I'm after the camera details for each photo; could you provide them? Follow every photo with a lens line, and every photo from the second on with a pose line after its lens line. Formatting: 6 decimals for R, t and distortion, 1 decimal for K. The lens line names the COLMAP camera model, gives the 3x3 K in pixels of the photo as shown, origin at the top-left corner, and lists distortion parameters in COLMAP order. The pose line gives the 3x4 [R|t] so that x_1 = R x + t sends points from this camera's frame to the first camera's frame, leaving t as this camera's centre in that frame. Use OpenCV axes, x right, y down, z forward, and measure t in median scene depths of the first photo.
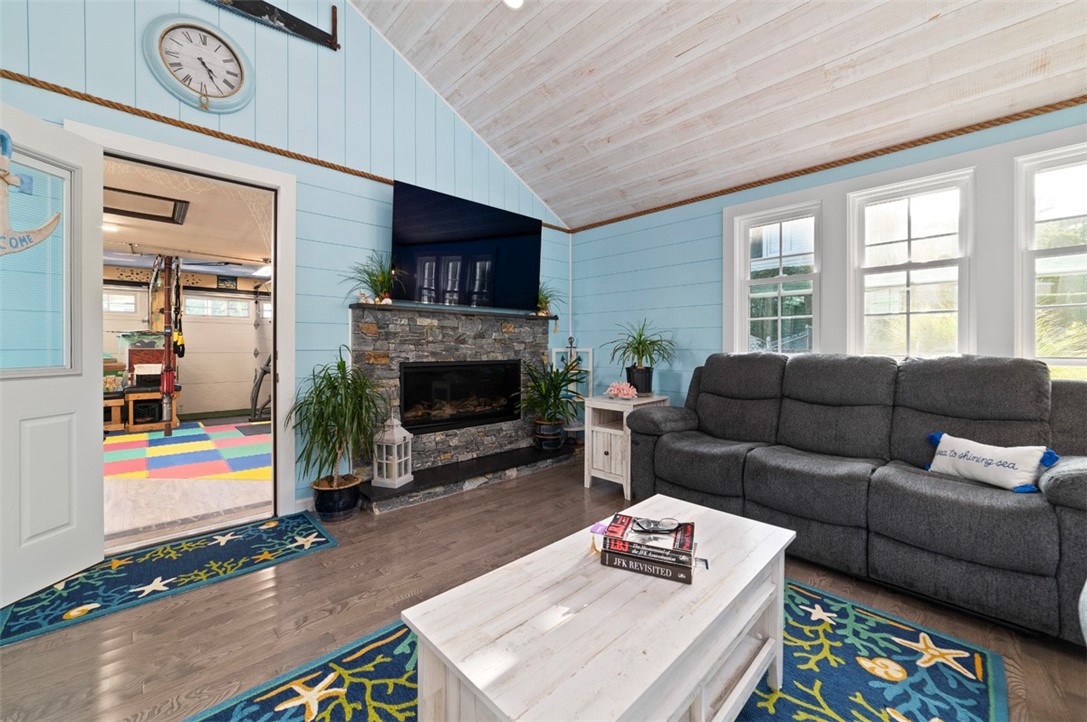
lens RADIAL K [[425.2, 0, 521.0], [0, 425.2, 348.4], [0, 0, 1]] dist [-0.017269, 0.005614]
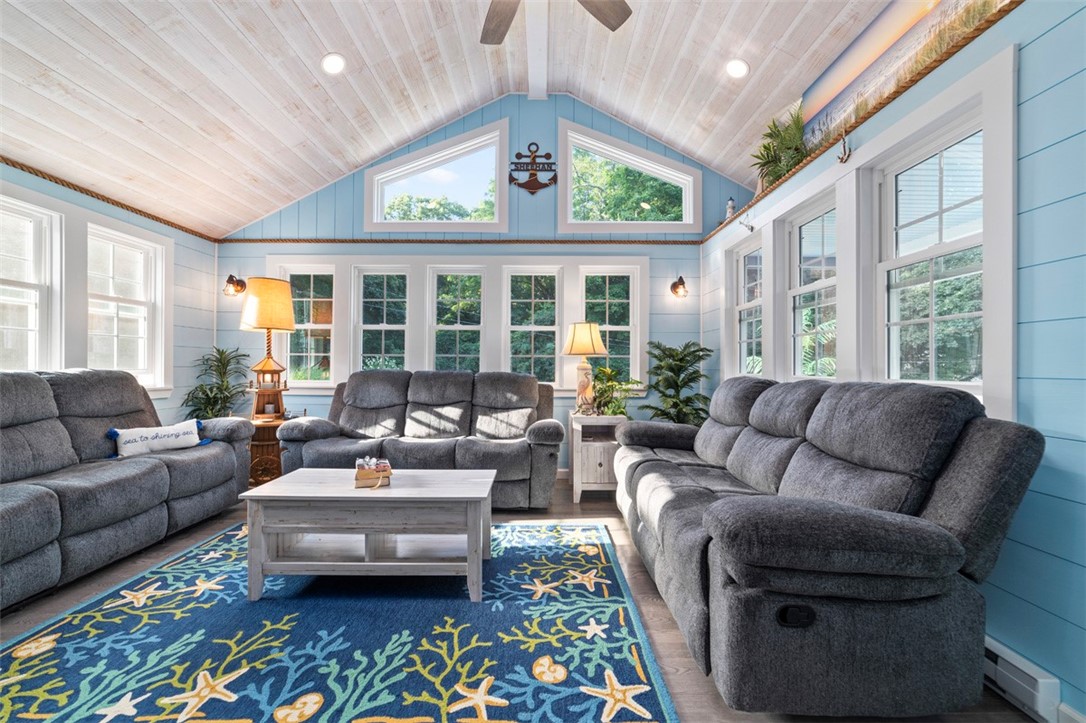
lens RADIAL K [[424.8, 0, 542.6], [0, 424.8, 362.6], [0, 0, 1]] dist [-0.017269, 0.005614]
pose [[-0.748546, -0.001477, 0.663081, -1.264114], [-0.001329, 0.999999, 0.000727, -0.010386], [-0.663081, -0.000337, -0.748547, 1.620274]]
